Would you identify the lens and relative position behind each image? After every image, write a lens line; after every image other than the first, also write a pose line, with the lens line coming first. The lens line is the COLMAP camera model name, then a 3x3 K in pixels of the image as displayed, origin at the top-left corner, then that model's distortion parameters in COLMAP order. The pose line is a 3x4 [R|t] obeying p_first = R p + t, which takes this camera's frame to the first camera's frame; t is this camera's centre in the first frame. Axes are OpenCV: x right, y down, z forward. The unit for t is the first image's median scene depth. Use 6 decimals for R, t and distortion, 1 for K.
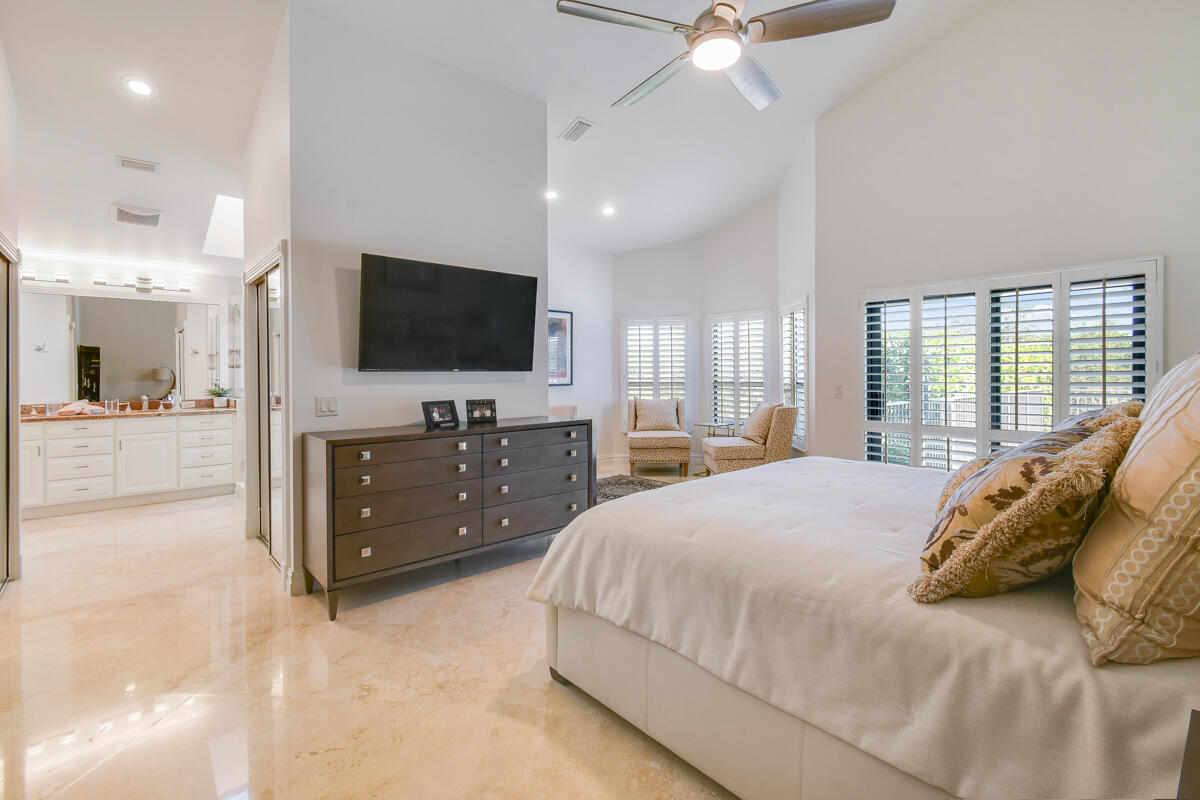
lens RADIAL K [[529.2, 0, 600.5], [0, 529.2, 377.8], [0, 0, 1]] dist [0.001285, 0.000121]
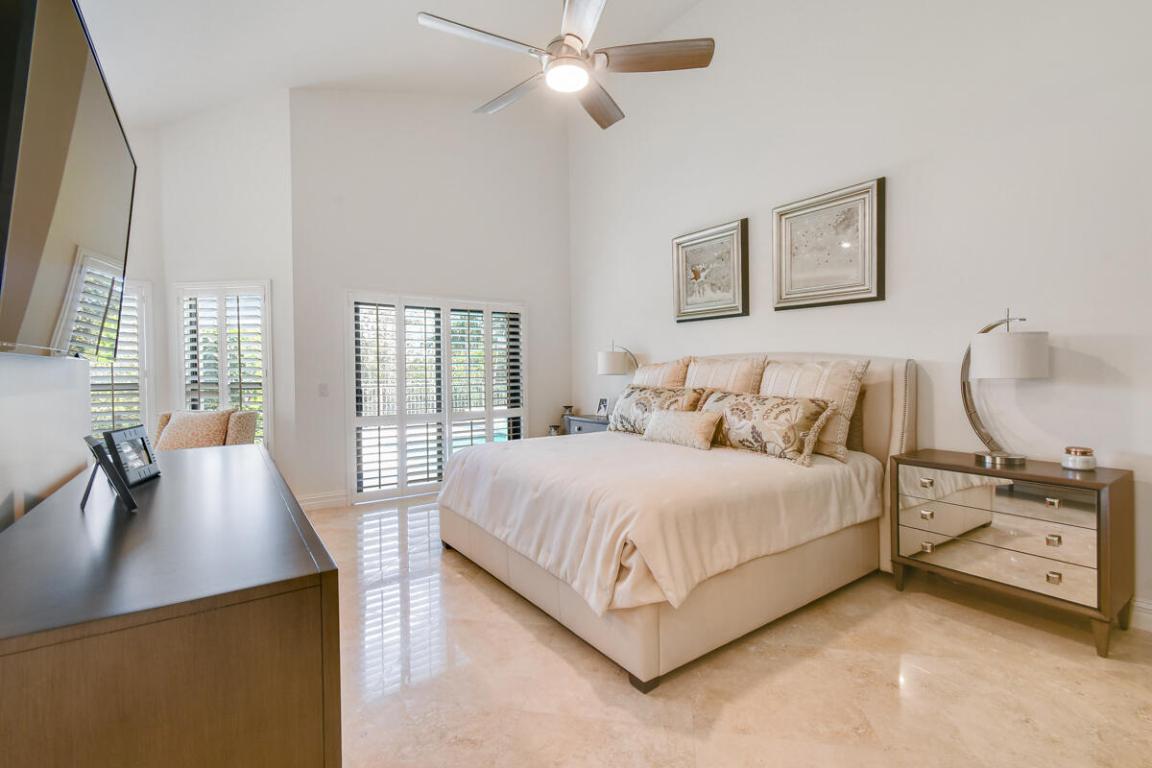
lens RADIAL K [[511.6, 0, 577.3], [0, 511.6, 377.8], [0, 0, 1]] dist [0.001974, 0.000230]
pose [[0.102931, -0.011850, 0.994618, -0.656944], [0.010384, 0.999887, 0.010838, 0.000164], [-0.994634, 0.009213, 0.103042, 0.675400]]
